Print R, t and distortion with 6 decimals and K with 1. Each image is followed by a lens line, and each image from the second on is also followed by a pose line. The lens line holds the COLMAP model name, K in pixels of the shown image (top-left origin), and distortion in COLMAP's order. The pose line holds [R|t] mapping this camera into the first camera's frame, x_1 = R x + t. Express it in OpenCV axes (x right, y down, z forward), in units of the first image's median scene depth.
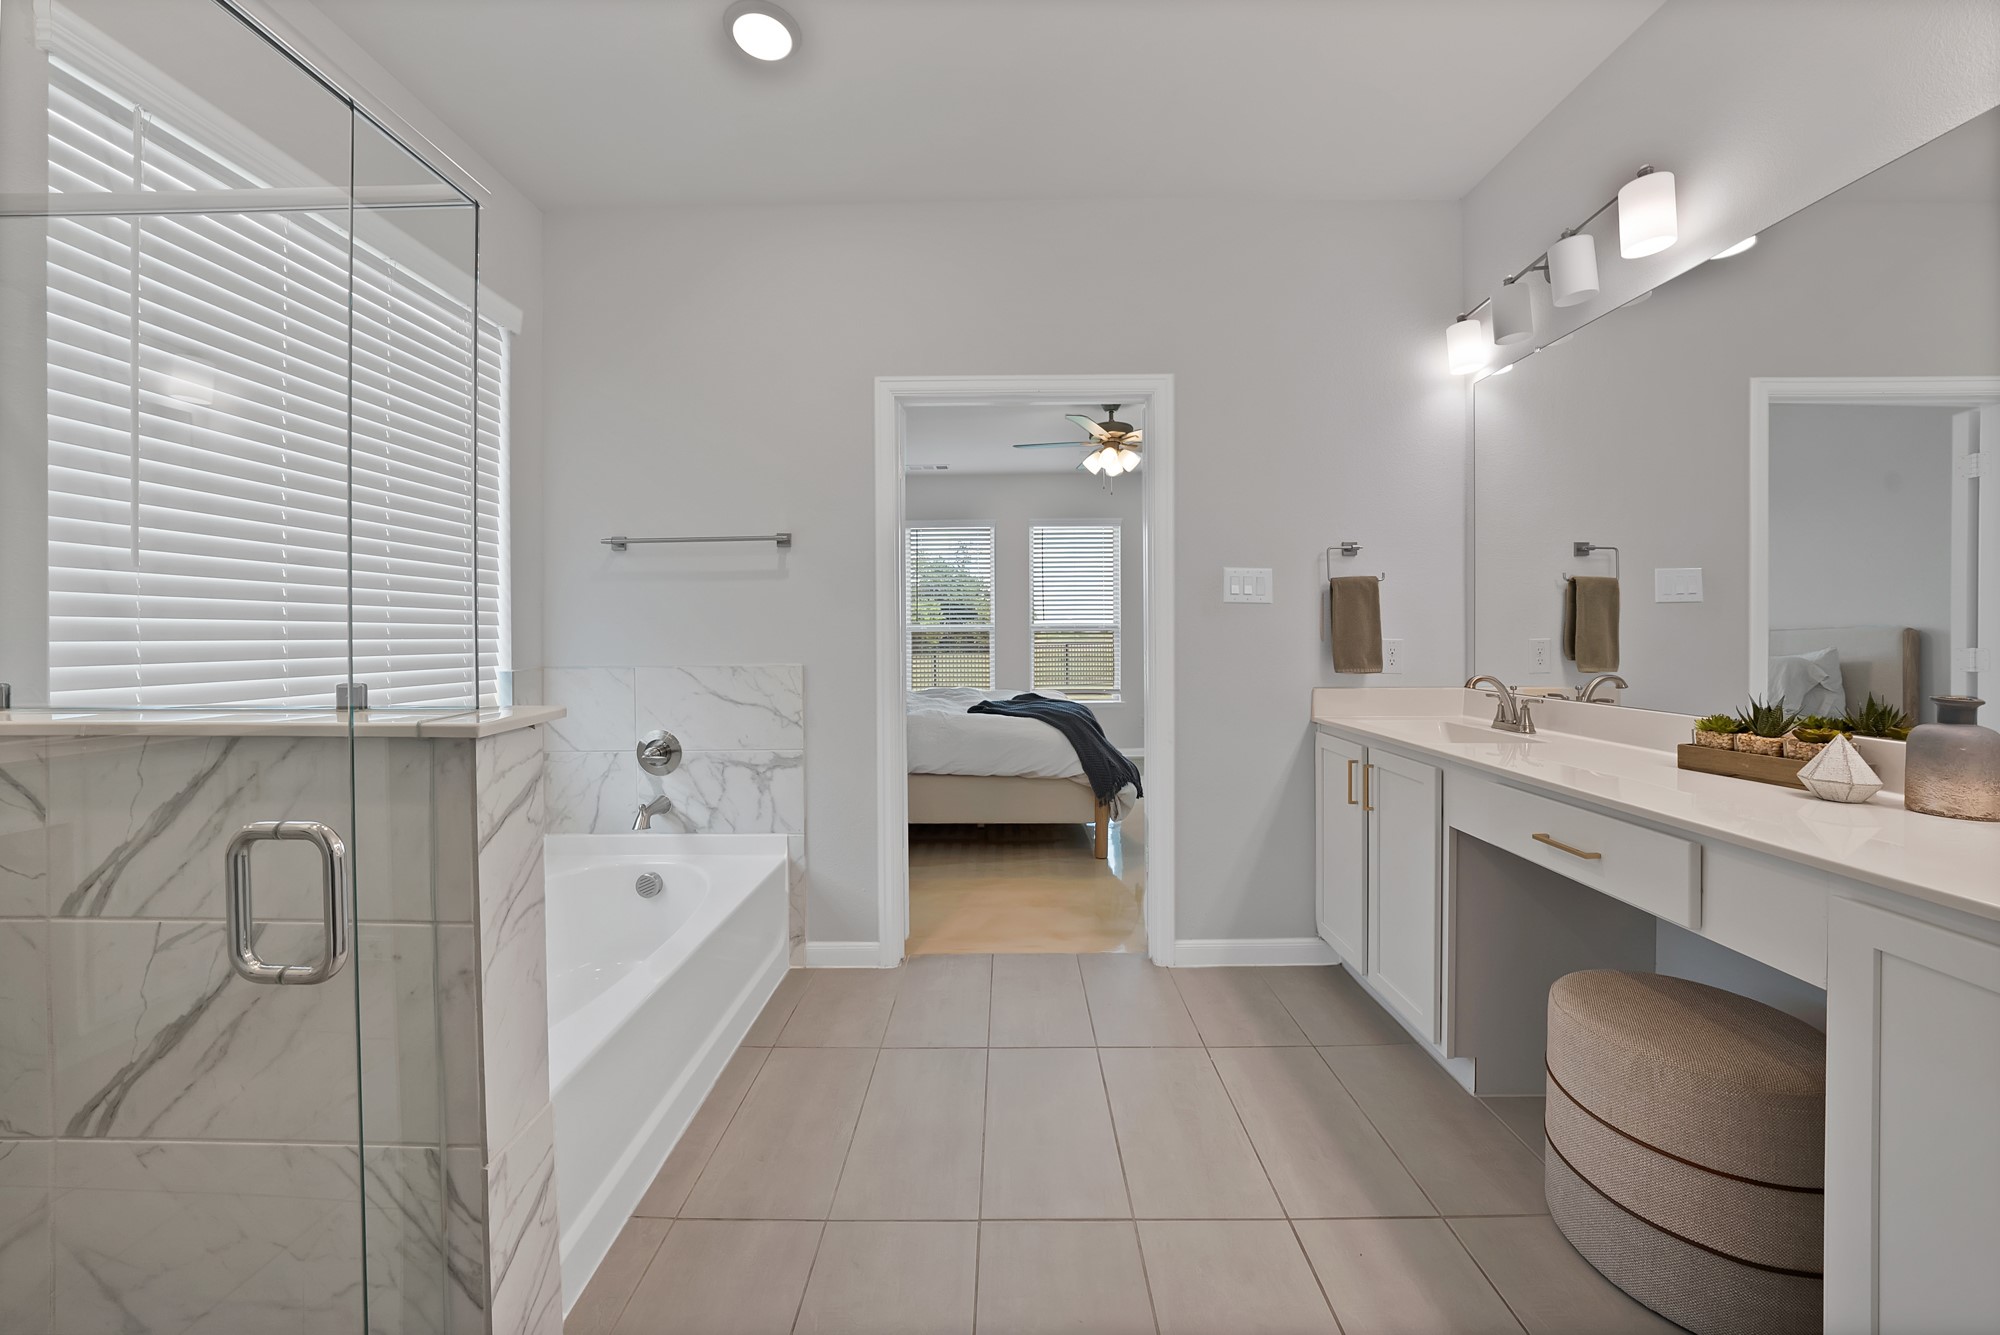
lens RADIAL K [[741.2, 0, 991.8], [0, 741.2, 635.6], [0, 0, 1]] dist [0.000715, 0.000446]
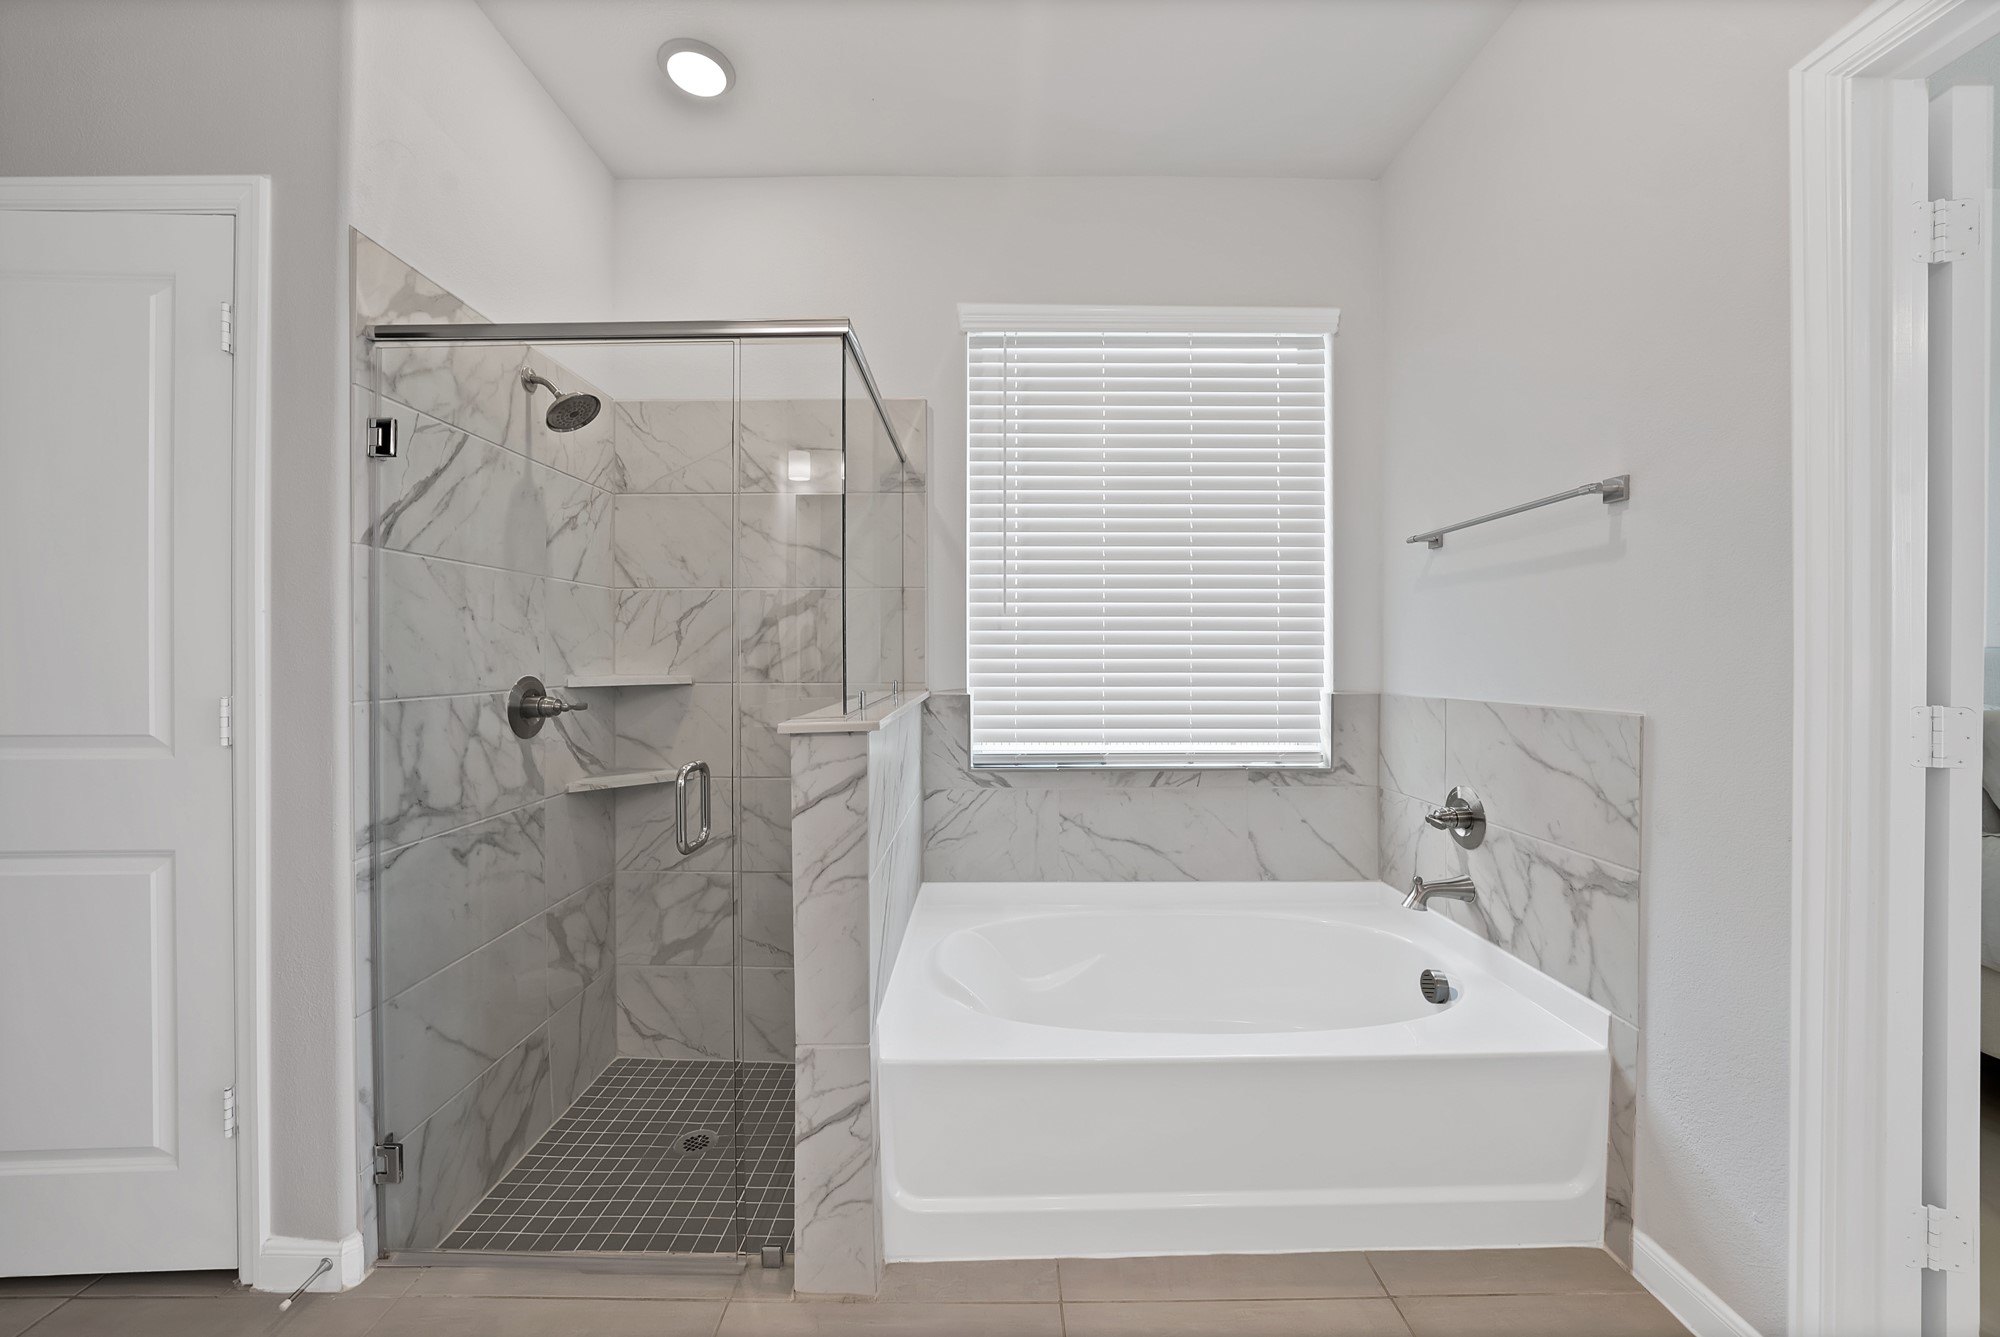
lens RADIAL K [[727.4, 0, 988.8], [0, 727.4, 663.1], [0, 0, 1]] dist [-0.000816, 0.000124]
pose [[0.029593, 0.017720, -0.999405, 0.303303], [-0.000683, 0.999843, 0.017708, -0.008512], [0.999562, 0.000158, 0.029600, 0.602713]]
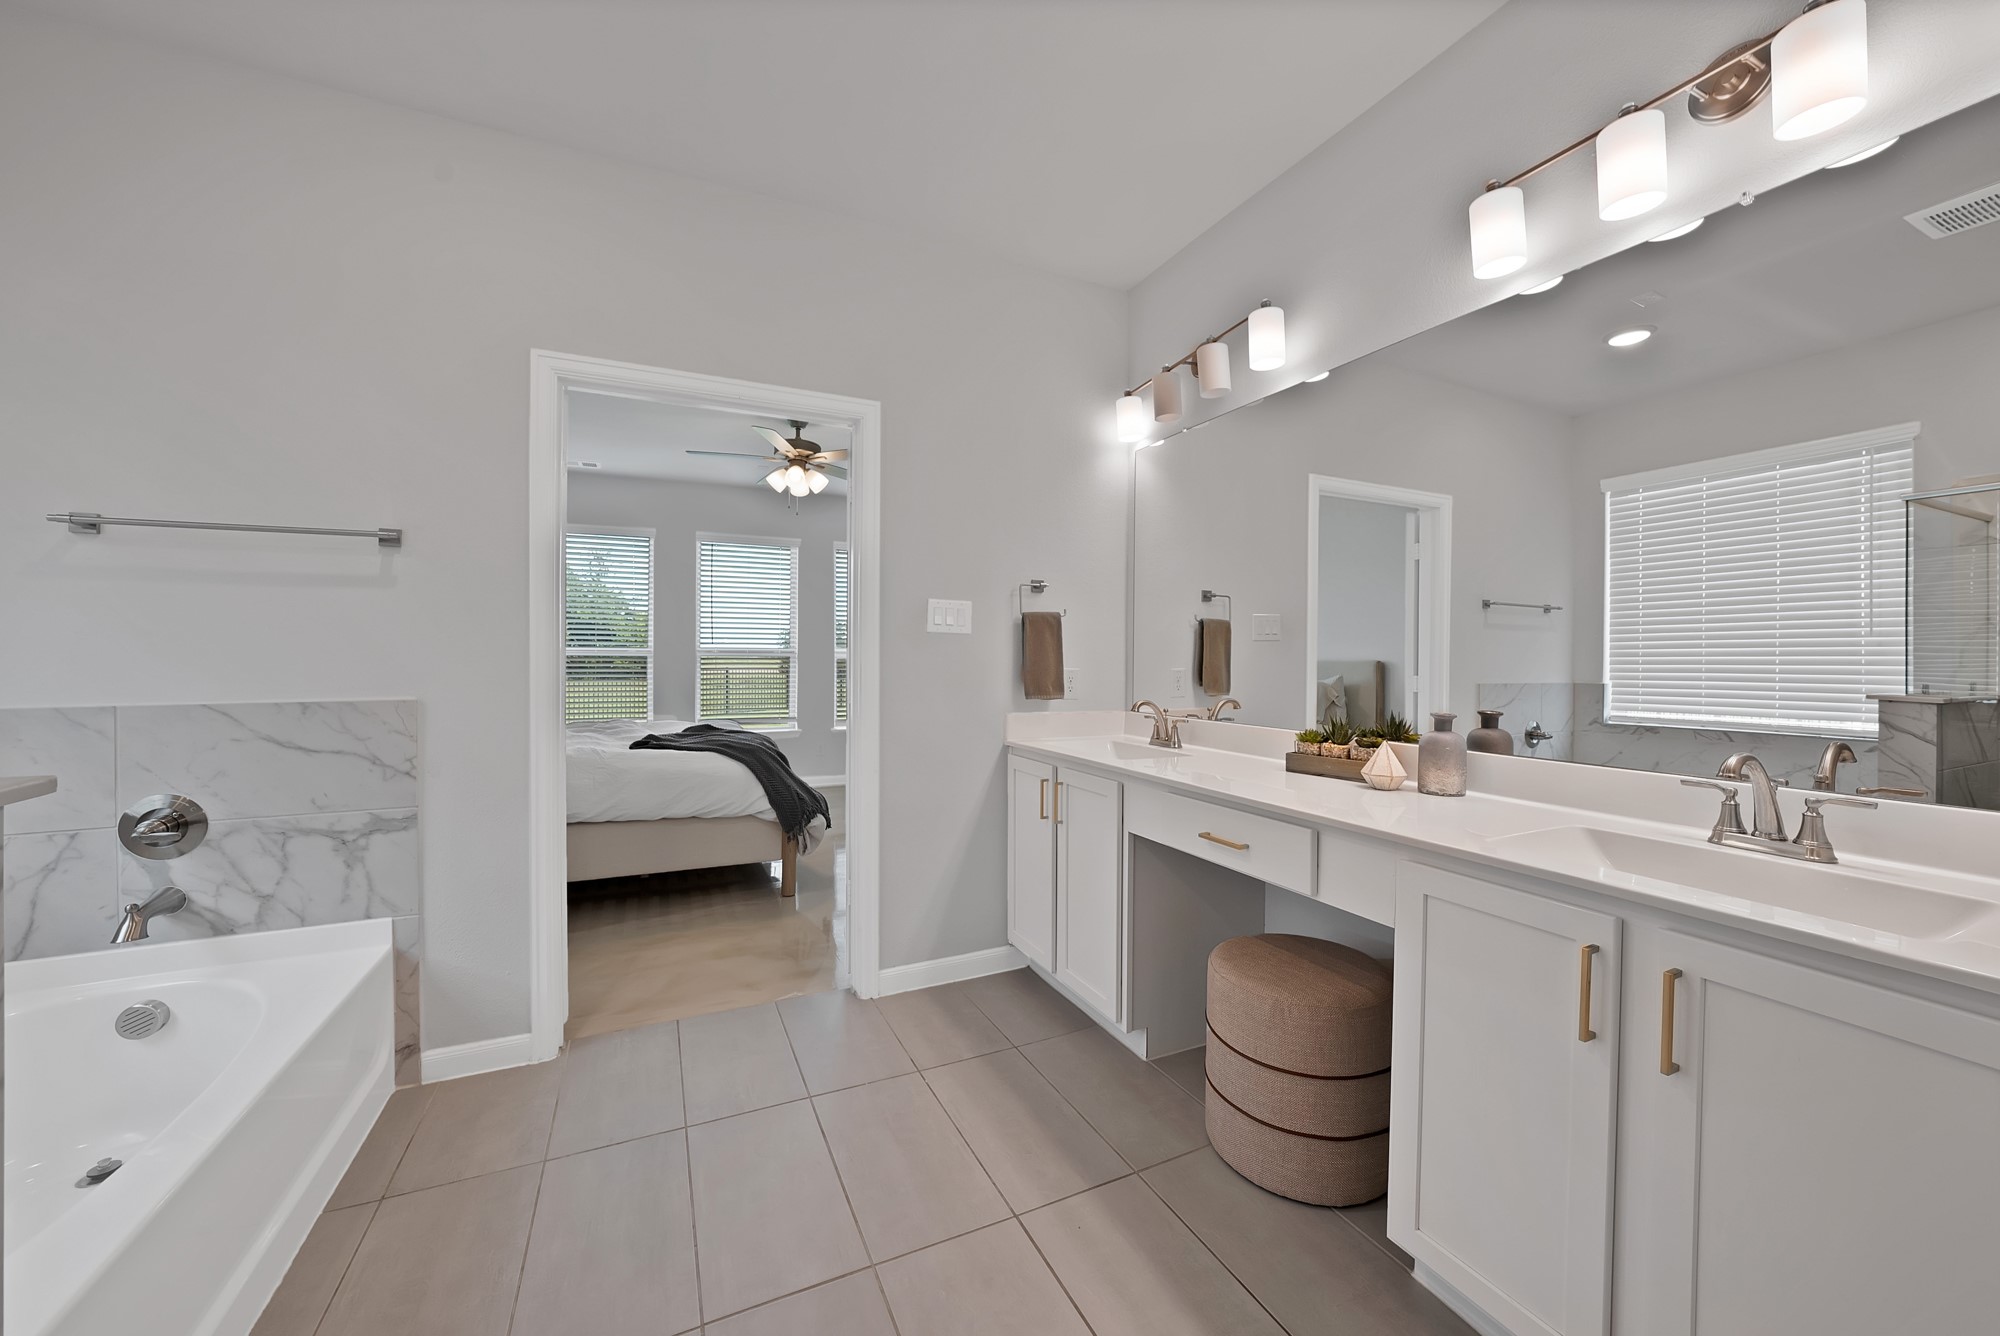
lens RADIAL K [[753.4, 0, 993.6], [0, 753.4, 659.5], [0, 0, 1]] dist [-0.000108, 0.000453]
pose [[0.901690, 0.008201, 0.432304, -0.060953], [-0.007607, 0.999966, -0.003103, -0.004801], [-0.432315, -0.000491, 0.901722, 0.022989]]
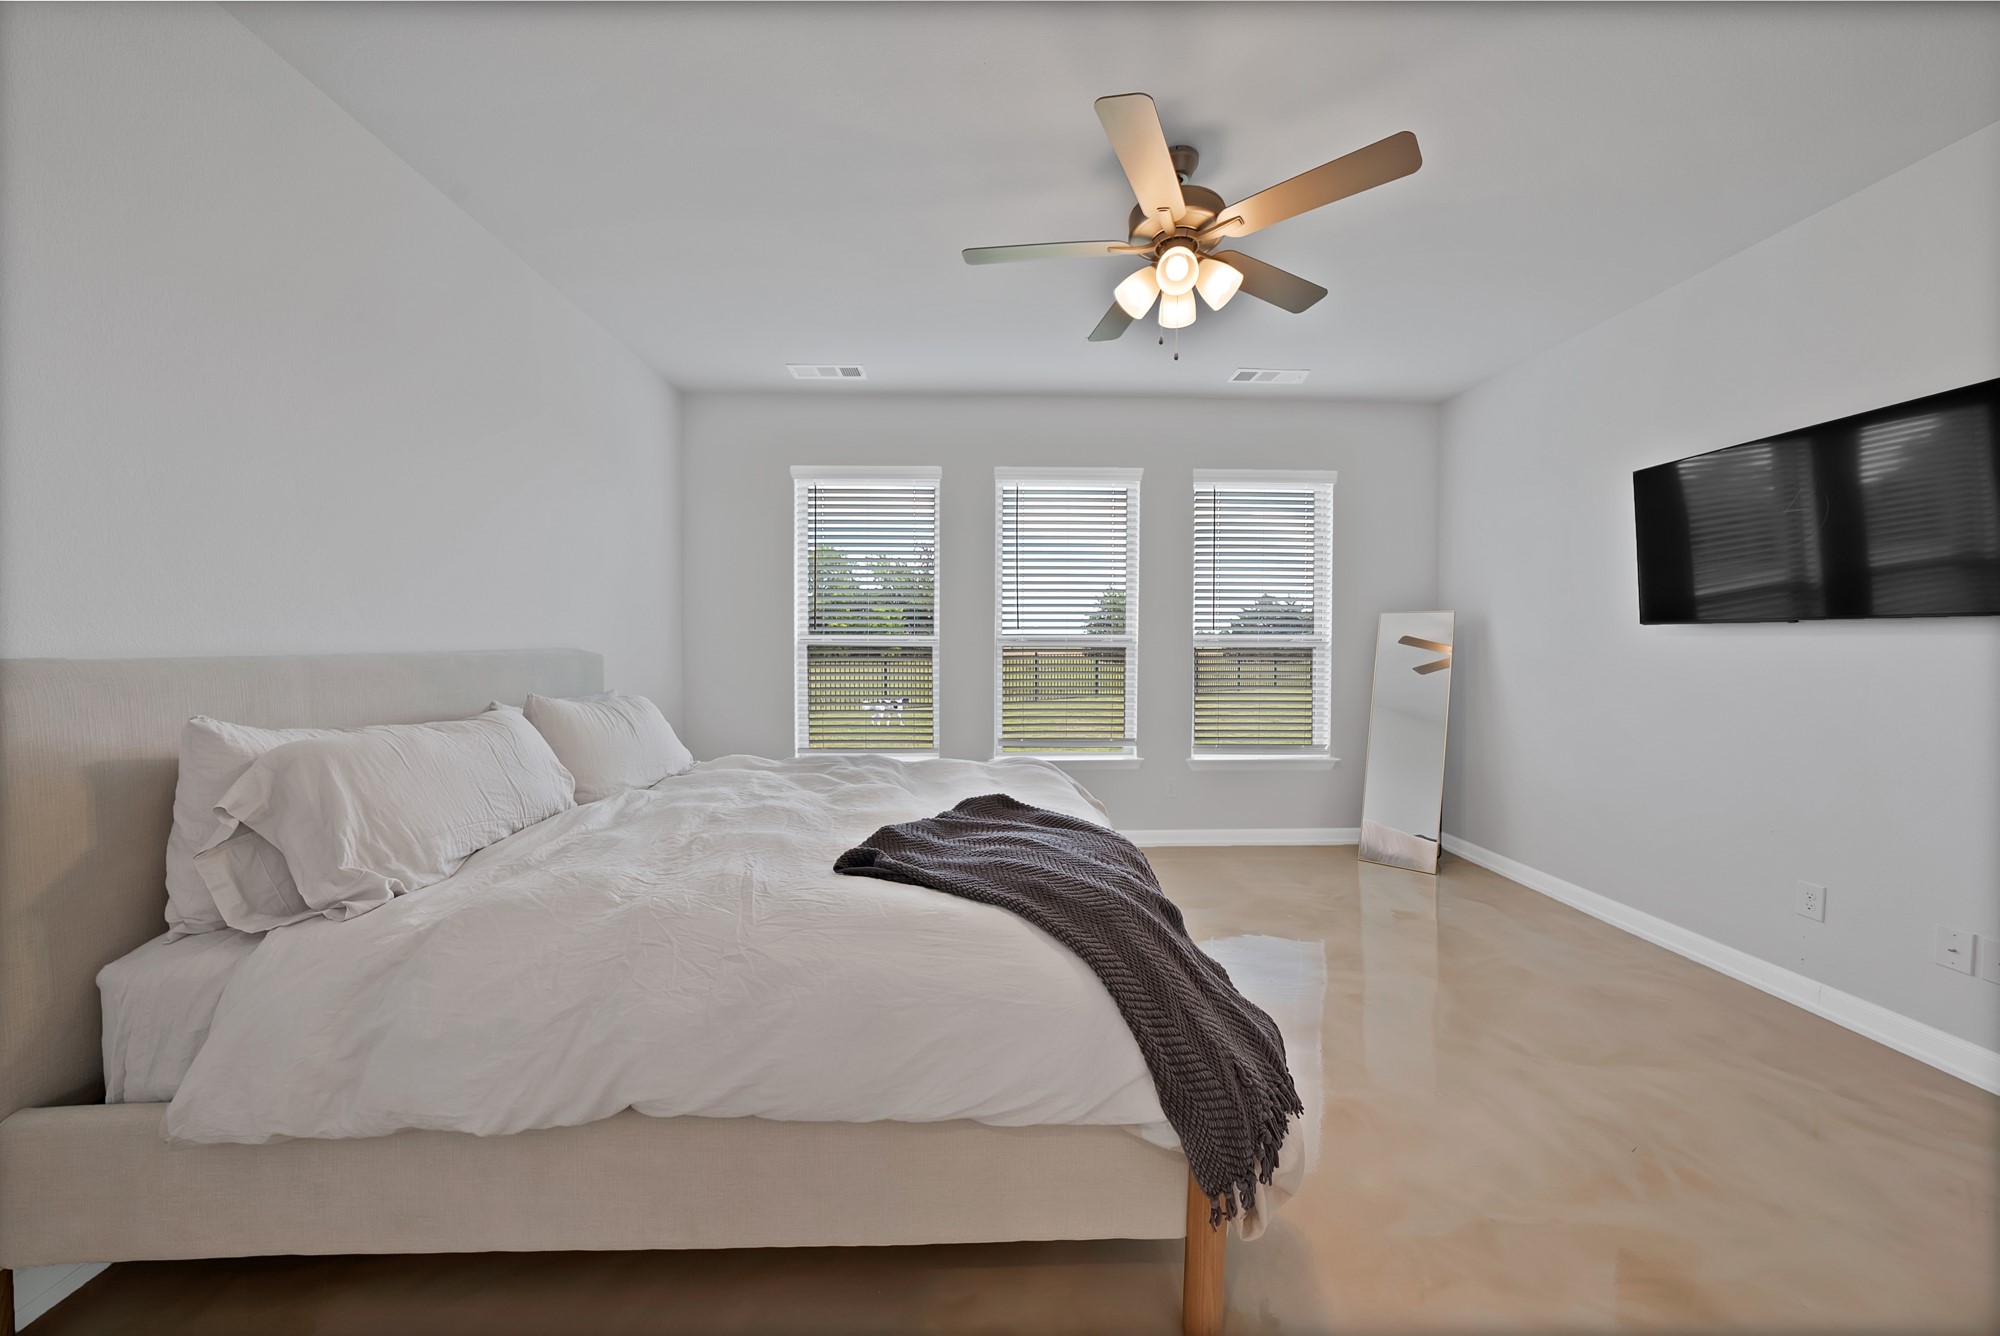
lens RADIAL K [[727.4, 0, 988.8], [0, 727.4, 662.6], [0, 0, 1]] dist [-0.000816, 0.000124]
pose [[0.999042, 0.005352, 0.043431, 0.061572], [-0.006612, 0.999560, 0.028930, -0.032716], [-0.043257, -0.029190, 0.998637, 1.231626]]
